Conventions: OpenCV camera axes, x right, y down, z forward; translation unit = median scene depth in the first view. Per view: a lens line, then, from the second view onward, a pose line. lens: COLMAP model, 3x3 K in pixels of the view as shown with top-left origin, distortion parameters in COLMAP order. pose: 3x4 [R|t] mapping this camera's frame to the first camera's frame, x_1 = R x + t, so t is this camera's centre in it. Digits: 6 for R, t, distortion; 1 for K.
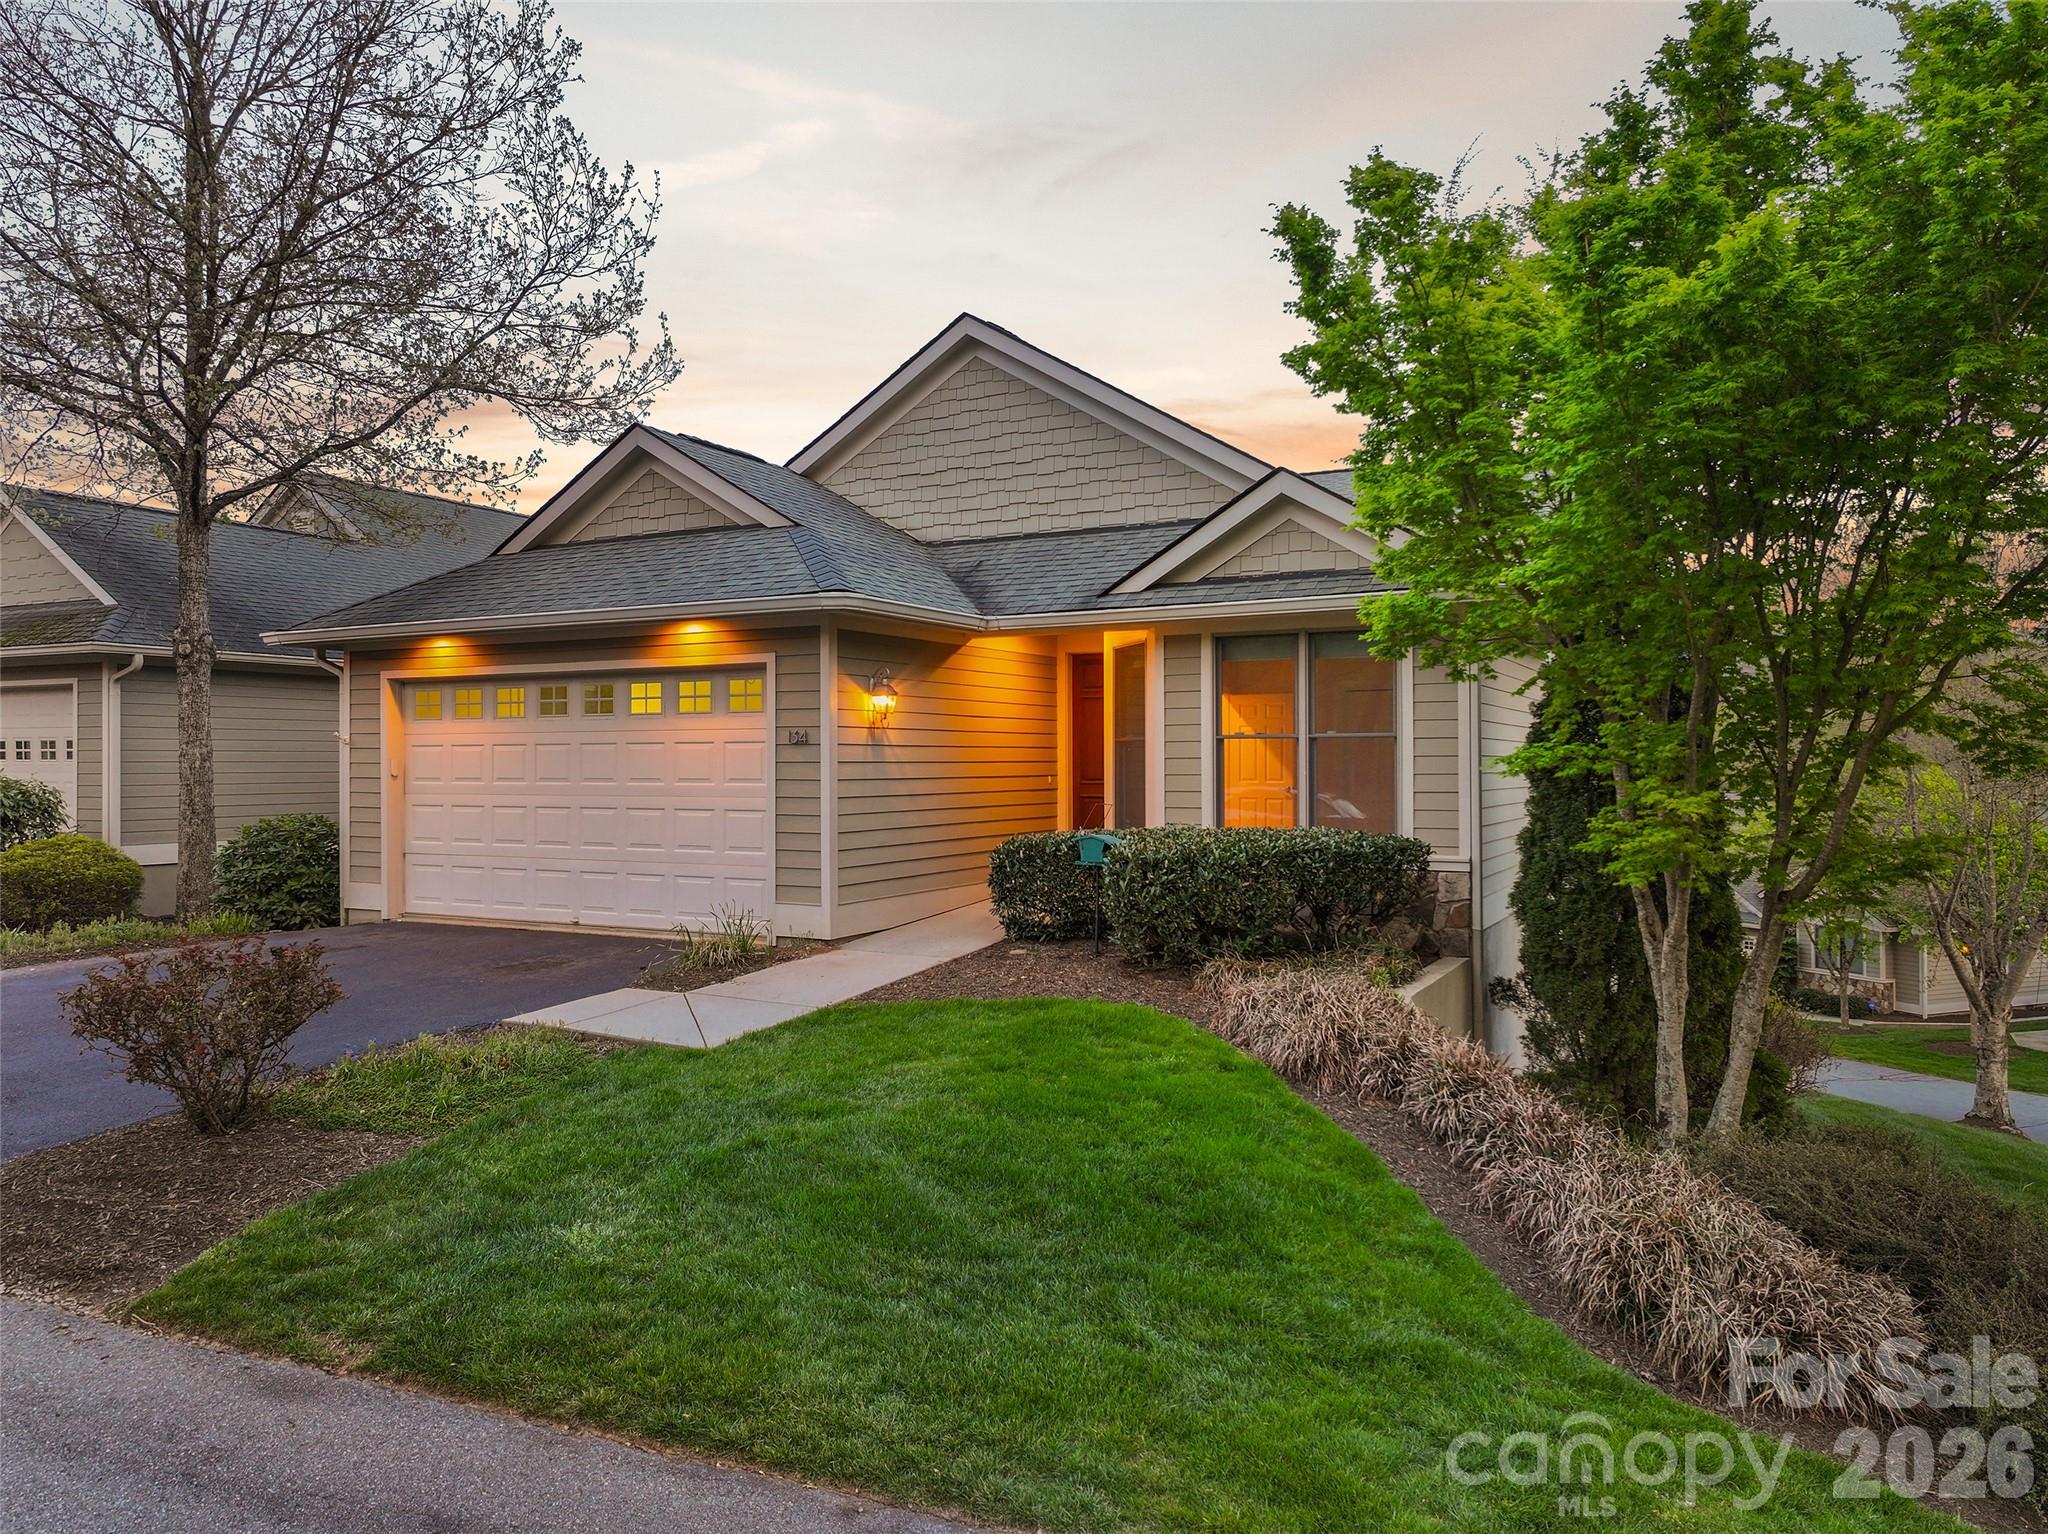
lens RADIAL K [[1443.6, 0, 1034.2], [0, 1443.6, 759.0], [0, 0, 1]] dist [0.003442, 0.012191]
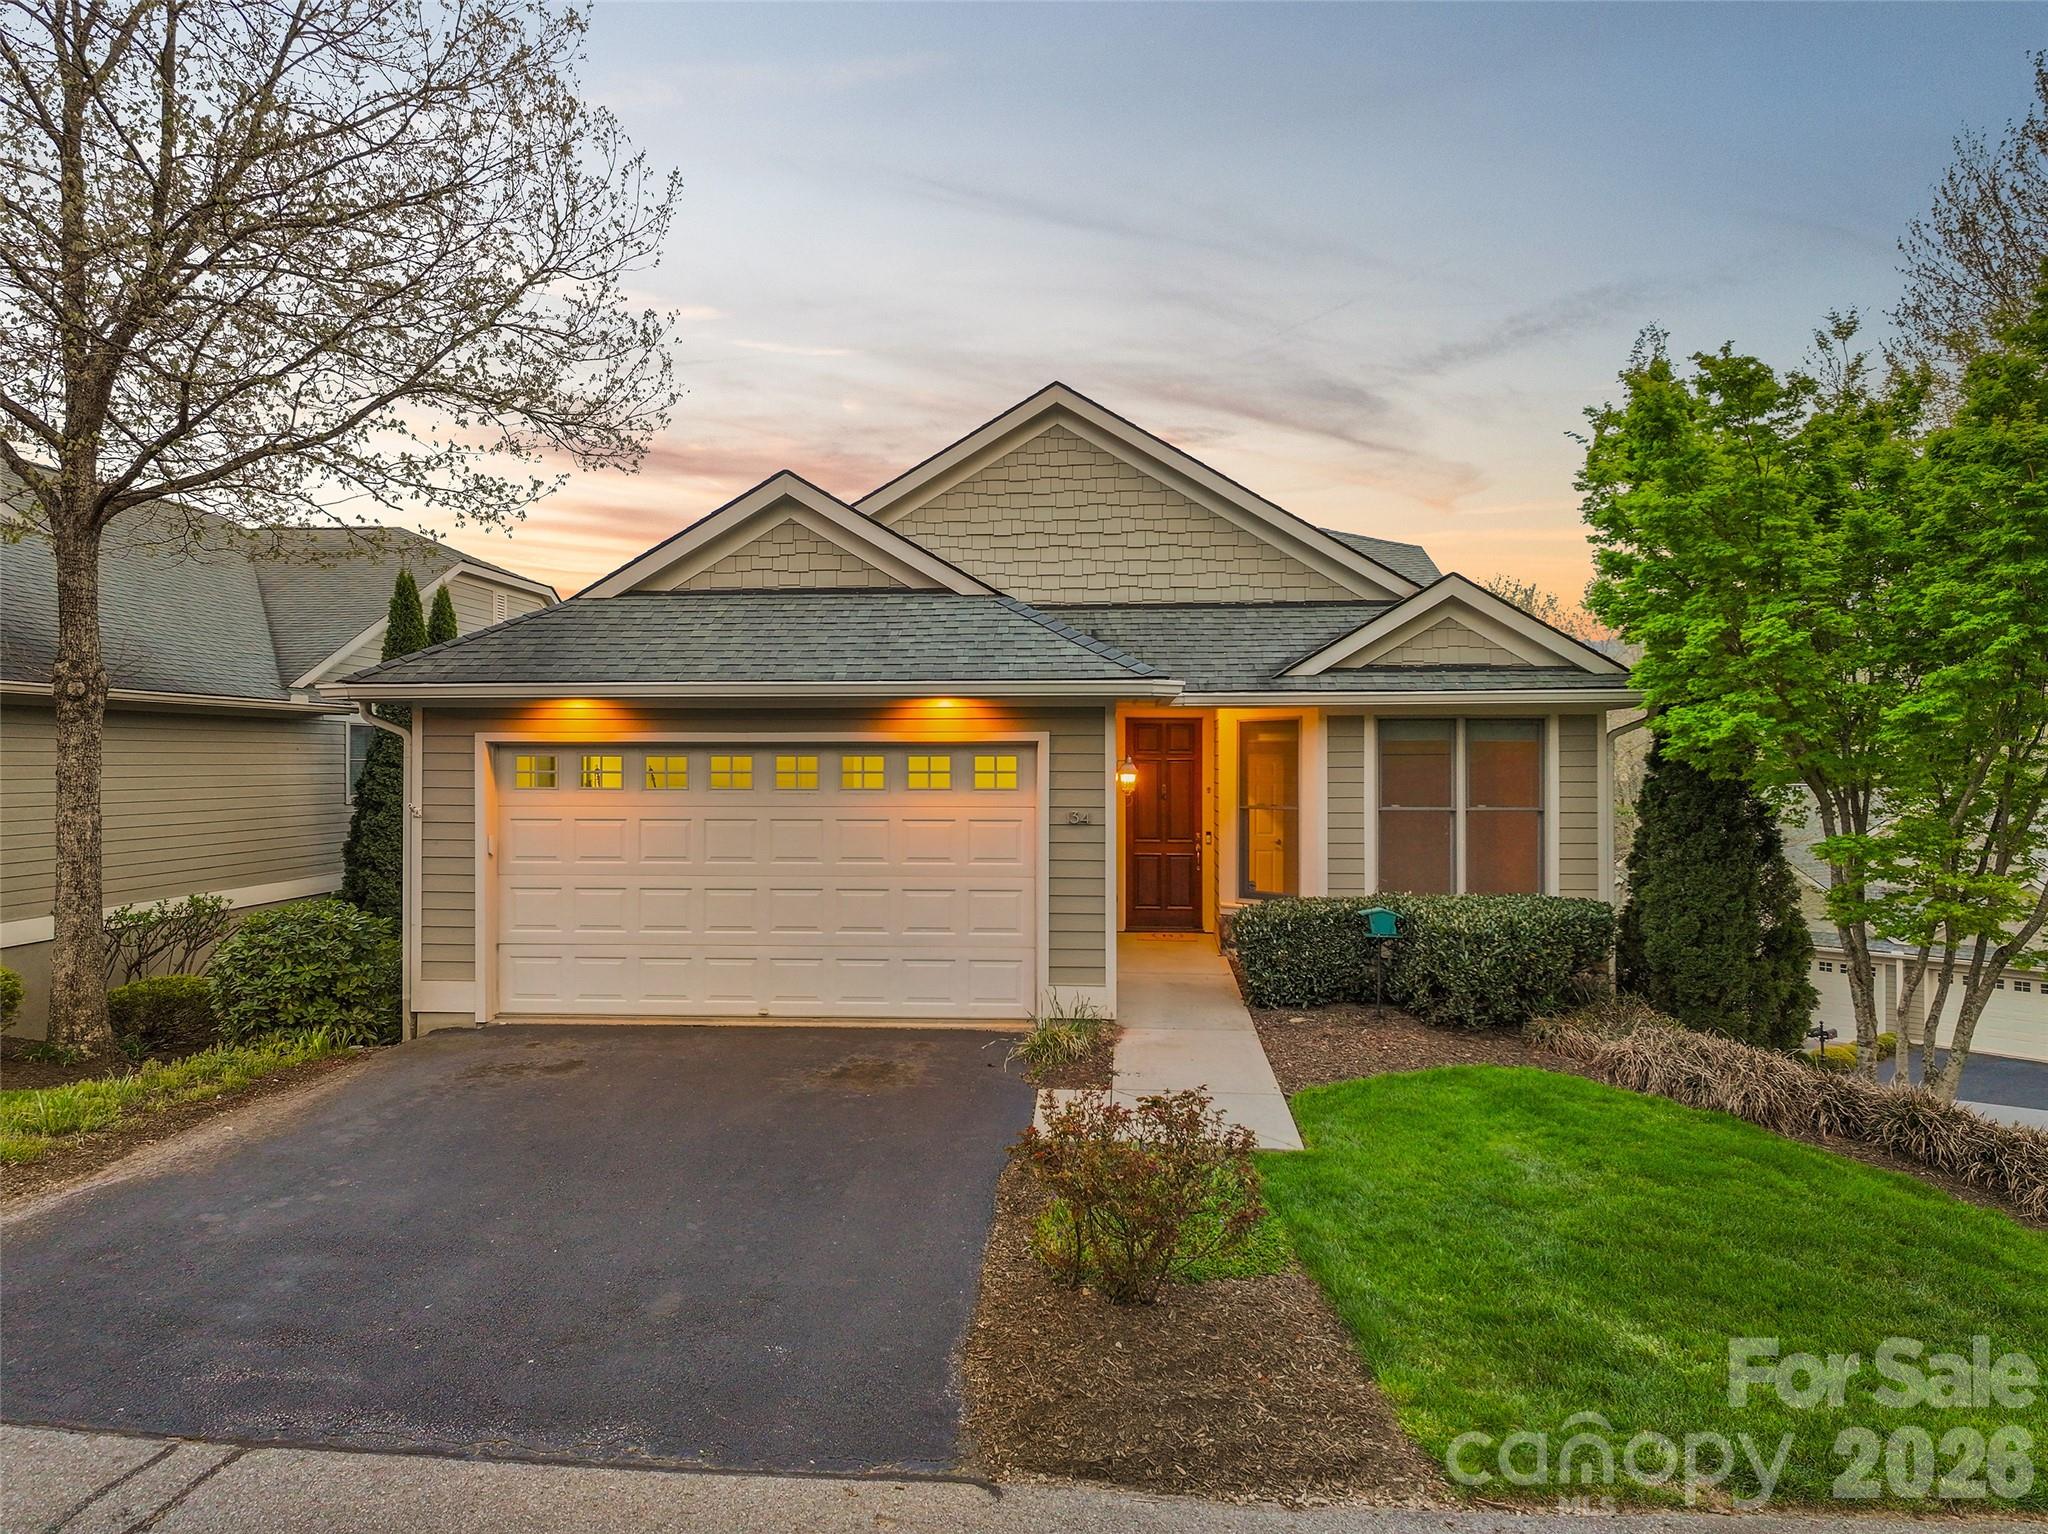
lens RADIAL K [[1443.6, 0, 1024.8], [0, 1443.6, 767.0], [0, 0, 1]] dist [0.003442, 0.012191]
pose [[0.913422, 0.002517, 0.407006, -0.516826], [-0.004538, 0.999982, 0.004002, -0.046316], [-0.406988, -0.005502, 0.913417, 0.092029]]
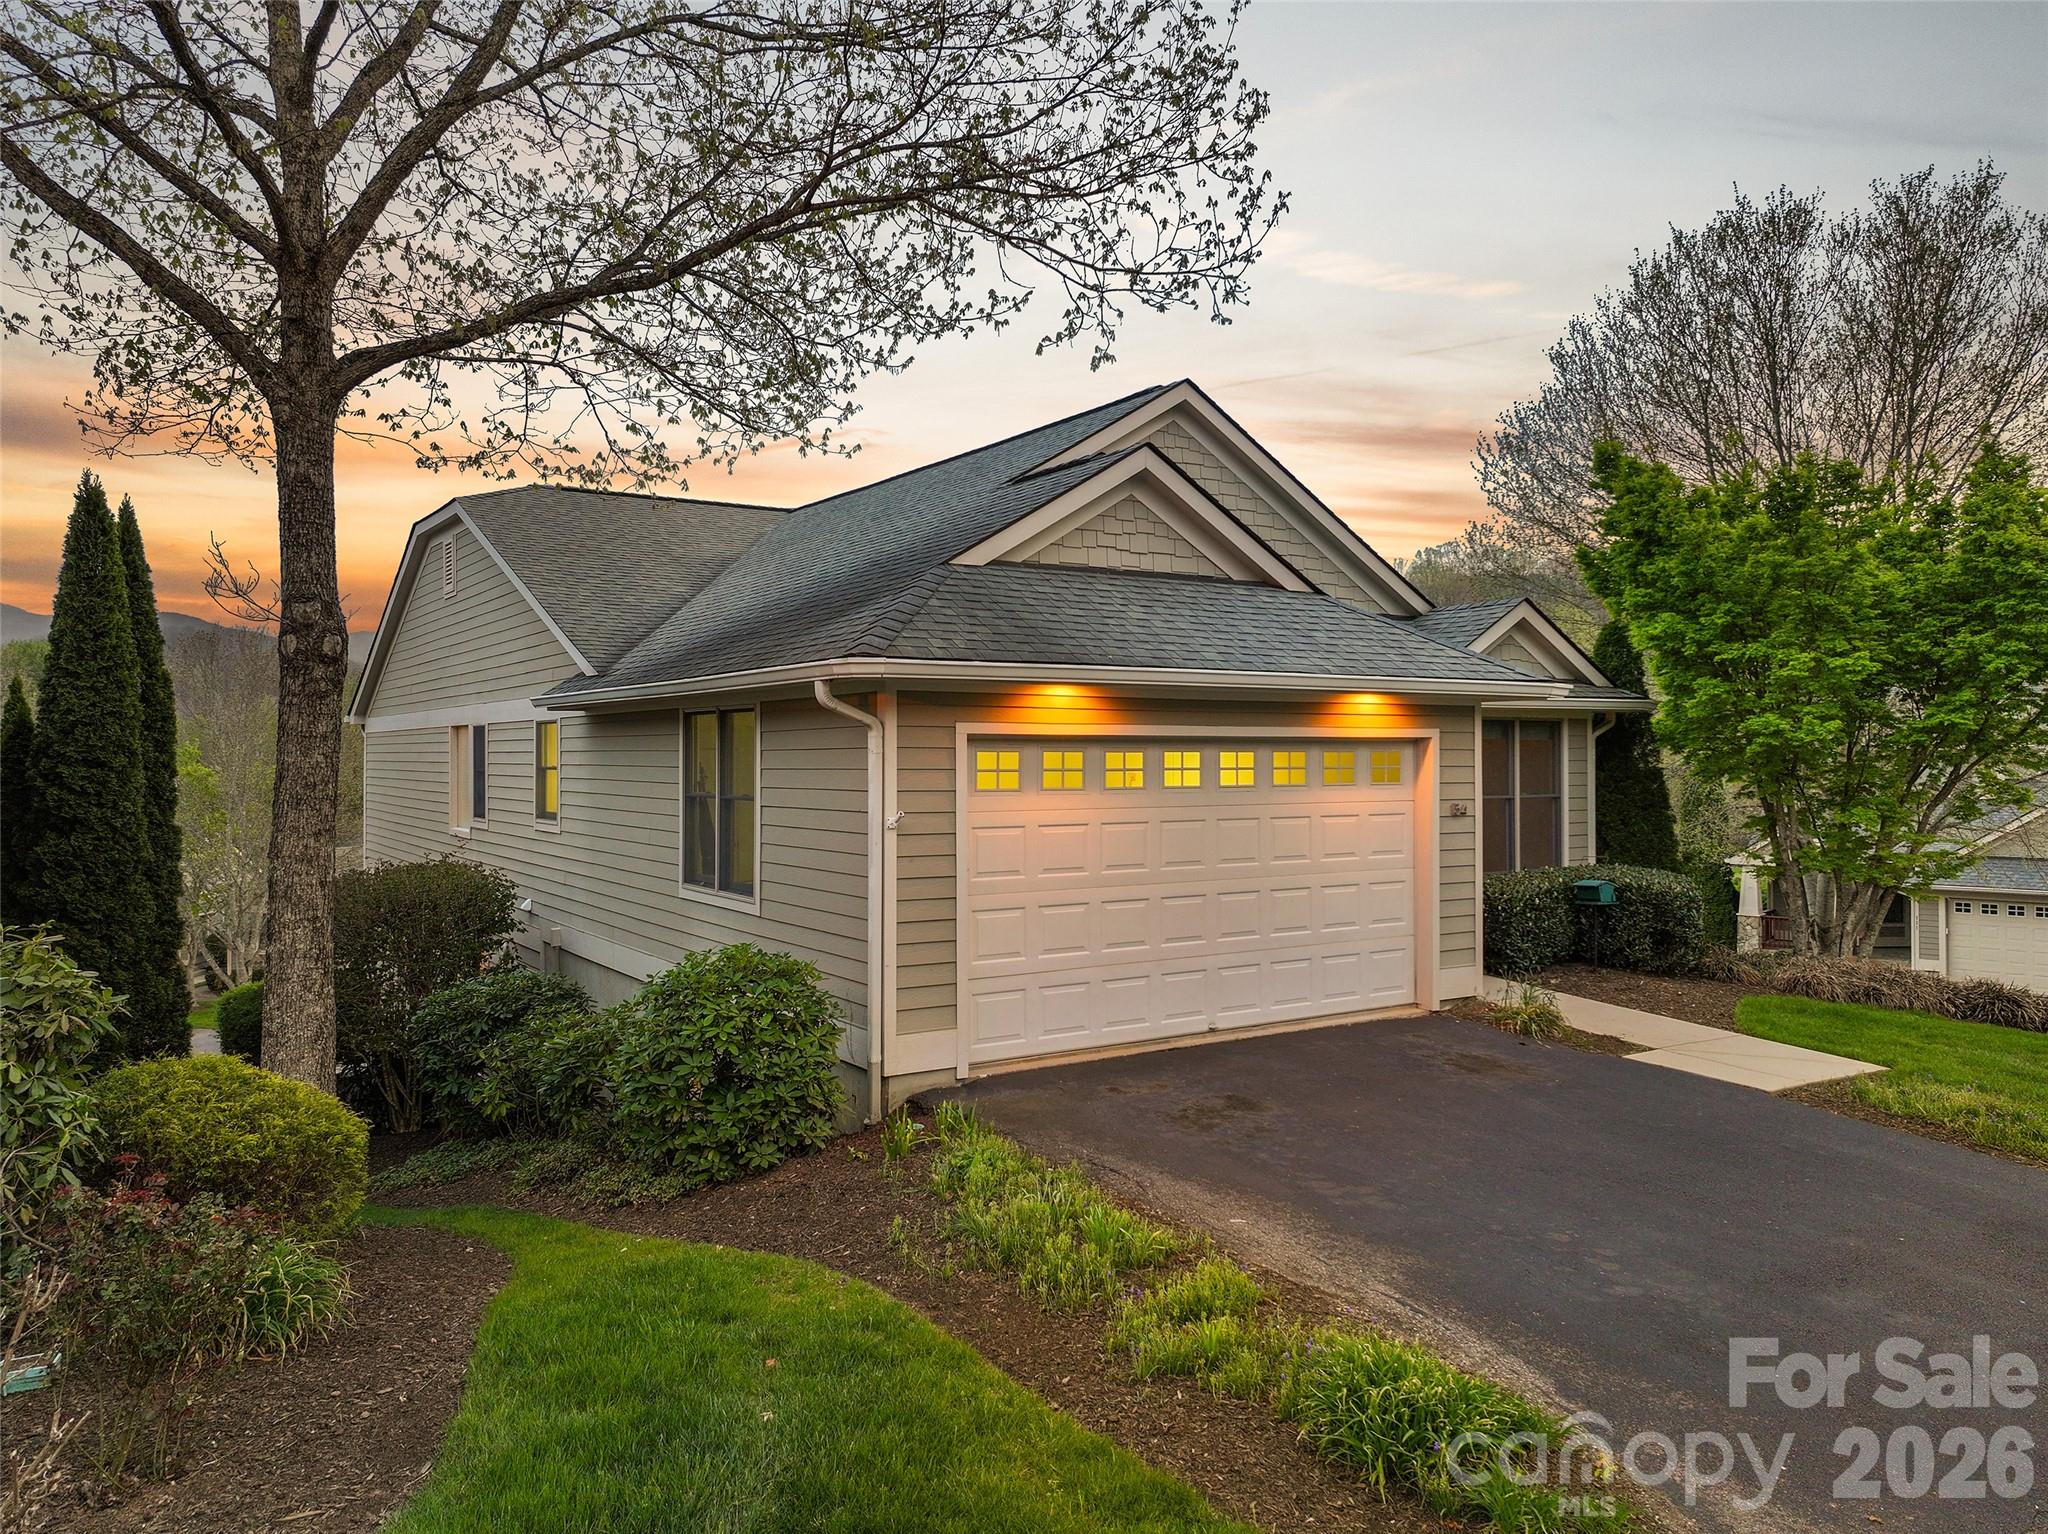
lens RADIAL K [[1443.6, 0, 1020.3], [0, 1443.6, 767.5], [0, 0, 1]] dist [0.003442, 0.012191]
pose [[0.496087, -0.001689, 0.868271, -1.065460], [0.000499, 0.999998, 0.001659, -0.041111], [-0.868273, -0.000390, 0.496087, 0.647124]]
